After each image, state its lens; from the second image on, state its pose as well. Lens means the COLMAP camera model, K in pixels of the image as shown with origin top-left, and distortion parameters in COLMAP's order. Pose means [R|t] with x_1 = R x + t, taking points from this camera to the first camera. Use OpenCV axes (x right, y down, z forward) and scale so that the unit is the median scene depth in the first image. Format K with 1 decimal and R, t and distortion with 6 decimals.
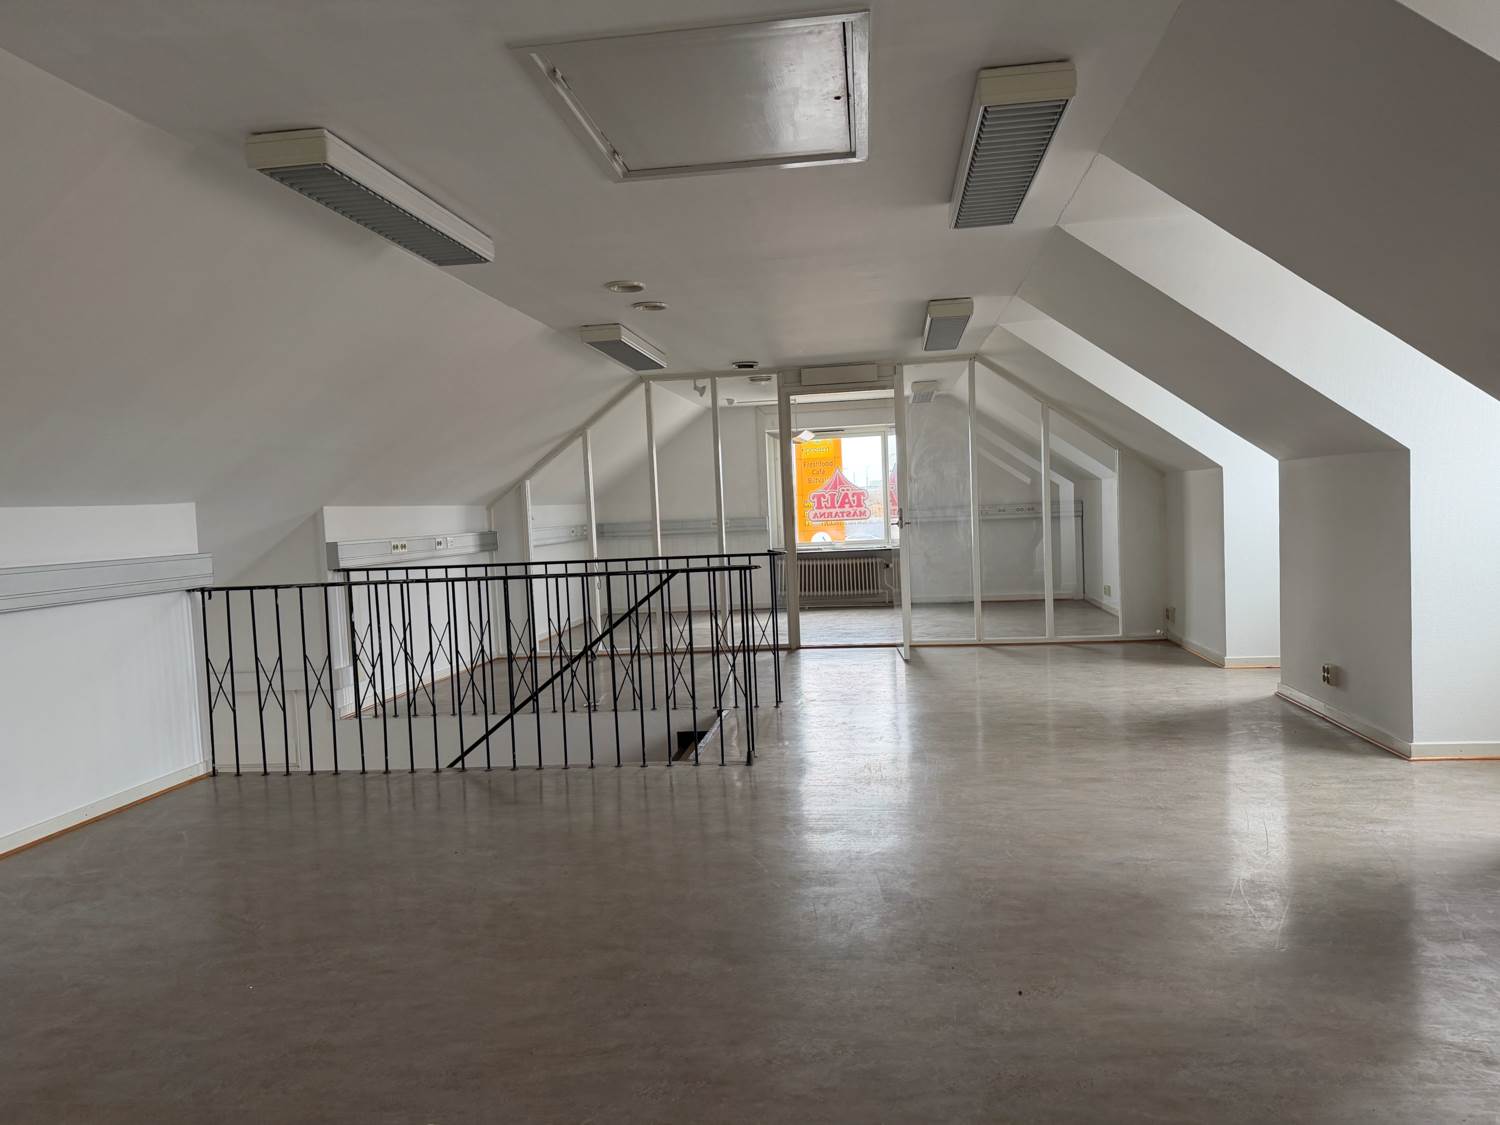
lens RADIAL K [[1035.7, 0, 744.7], [0, 1035.7, 570.2], [0, 0, 1]] dist [0.099322, -0.145099]
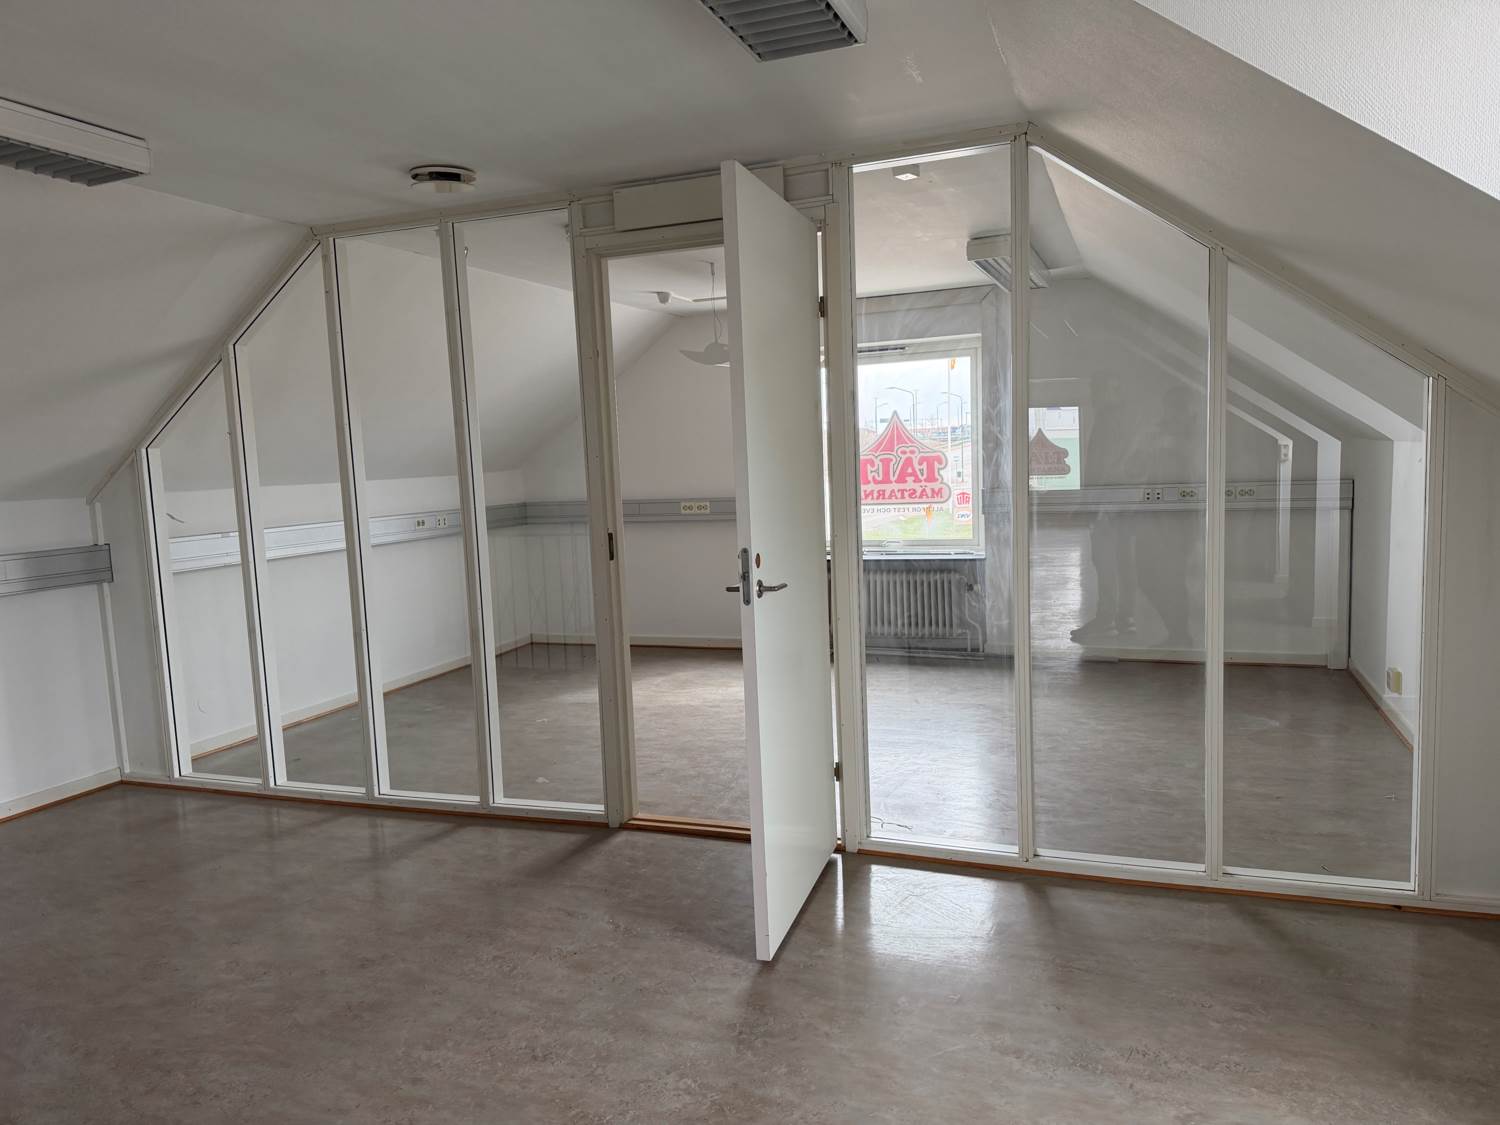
lens RADIAL K [[1036.3, 0, 768.2], [0, 1036.3, 569.9], [0, 0, 1]] dist [0.097859, -0.111457]
pose [[0.976223, 0.028430, -0.214898, 0.167624], [-0.016596, 0.998255, 0.056673, -0.050671], [0.216134, -0.051758, 0.974991, 0.463847]]
